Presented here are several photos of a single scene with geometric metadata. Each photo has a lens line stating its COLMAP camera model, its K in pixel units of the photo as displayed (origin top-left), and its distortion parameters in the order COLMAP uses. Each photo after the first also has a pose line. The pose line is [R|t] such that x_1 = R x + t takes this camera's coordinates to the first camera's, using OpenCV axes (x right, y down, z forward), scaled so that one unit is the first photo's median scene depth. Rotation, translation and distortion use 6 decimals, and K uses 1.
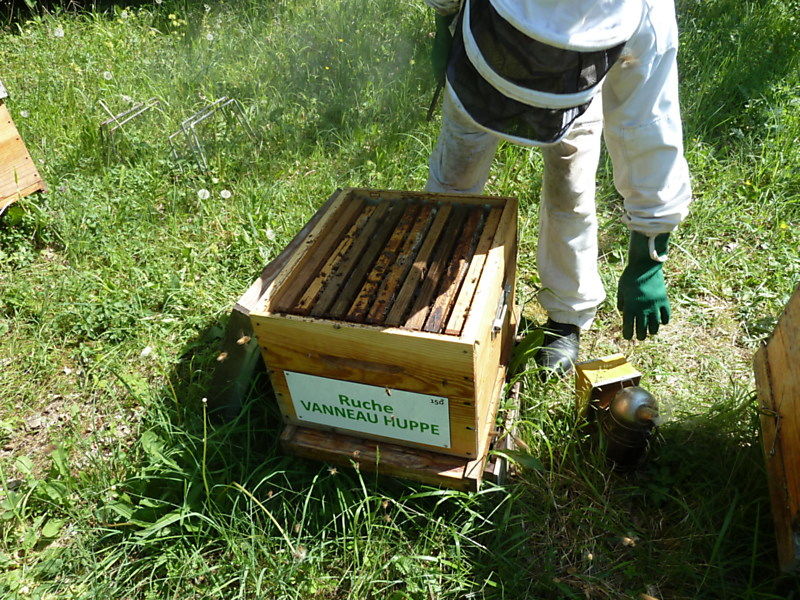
lens RADIAL K [[593.5, 0, 400.0], [0, 593.5, 300.0], [0, 0, 1]] dist [-0.031704, 0.001859]
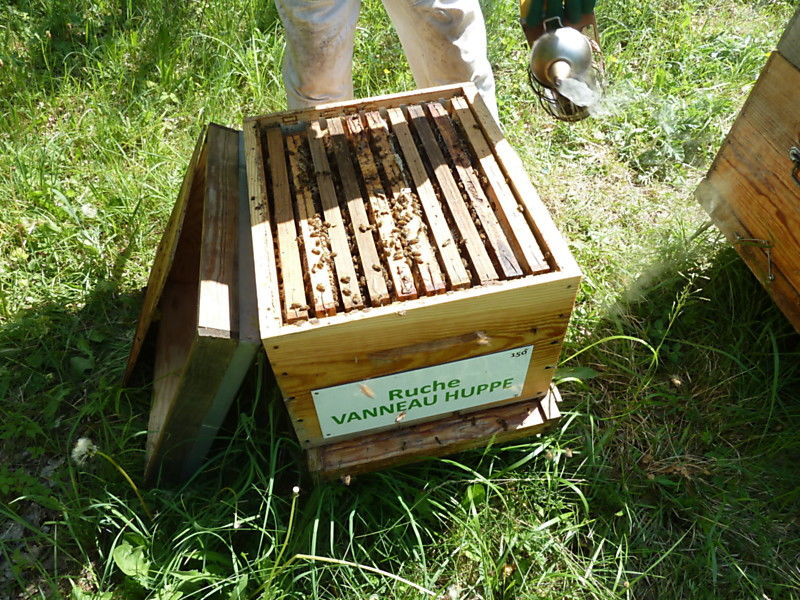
lens RADIAL K [[593.5, 0, 400.0], [0, 593.5, 300.0], [0, 0, 1]] dist [-0.031704, 0.001859]
pose [[0.867011, -0.341167, 0.363177, -0.282660], [0.272862, 0.934923, 0.226861, -0.102429], [-0.416939, -0.097594, 0.903680, 0.273131]]
